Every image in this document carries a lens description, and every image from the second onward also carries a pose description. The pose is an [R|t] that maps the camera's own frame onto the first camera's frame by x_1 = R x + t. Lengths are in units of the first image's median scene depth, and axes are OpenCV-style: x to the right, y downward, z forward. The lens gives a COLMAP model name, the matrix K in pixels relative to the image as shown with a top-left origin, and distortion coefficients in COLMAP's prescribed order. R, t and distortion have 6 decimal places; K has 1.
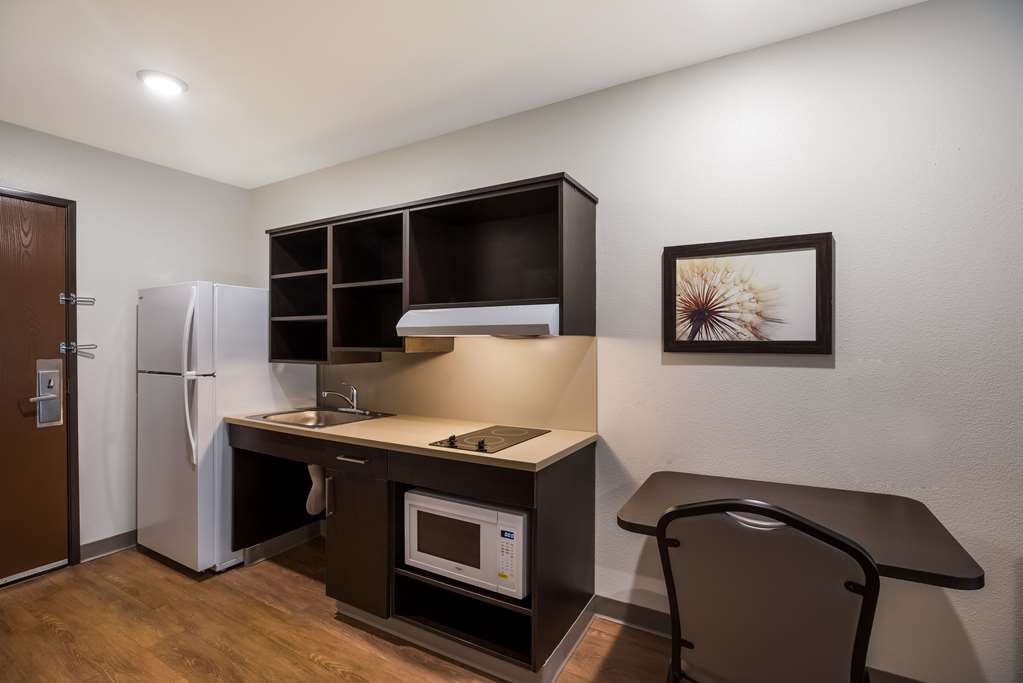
lens RADIAL K [[466.2, 0, 512.5], [0, 466.2, 340.6], [0, 0, 1]] dist [-0.030567, -0.000067]
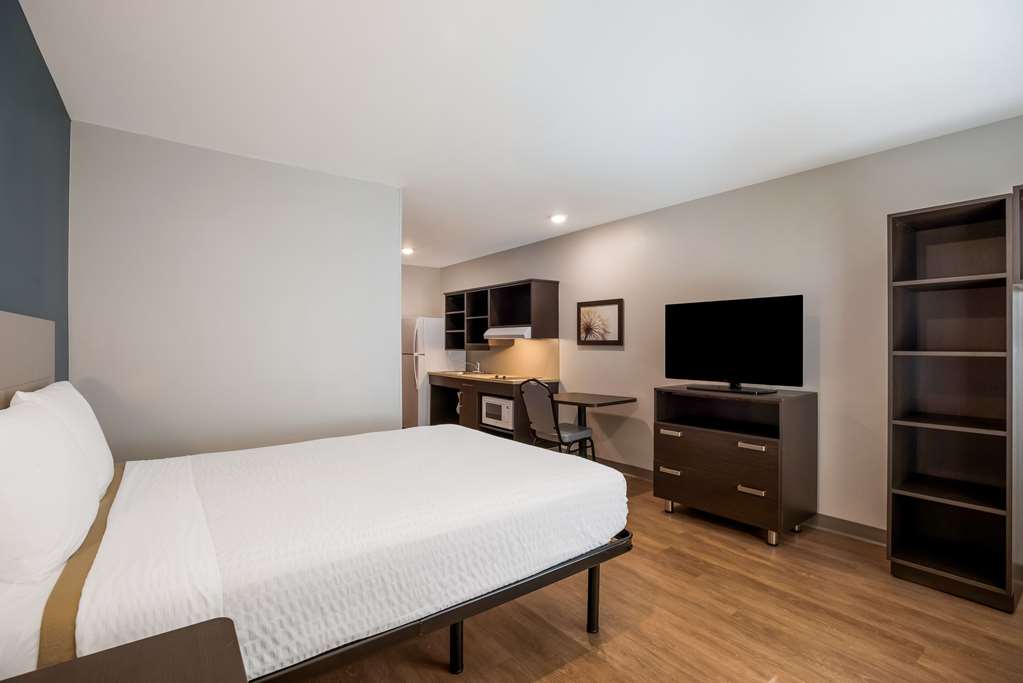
lens RADIAL K [[466.2, 0, 511.4], [0, 466.2, 342.6], [0, 0, 1]] dist [-0.030567, -0.000067]
pose [[0.915167, 0.001761, -0.403070, 0.925322], [-0.001726, 0.999998, 0.000450, 0.010721], [0.403071, 0.000284, 0.915169, -1.294443]]
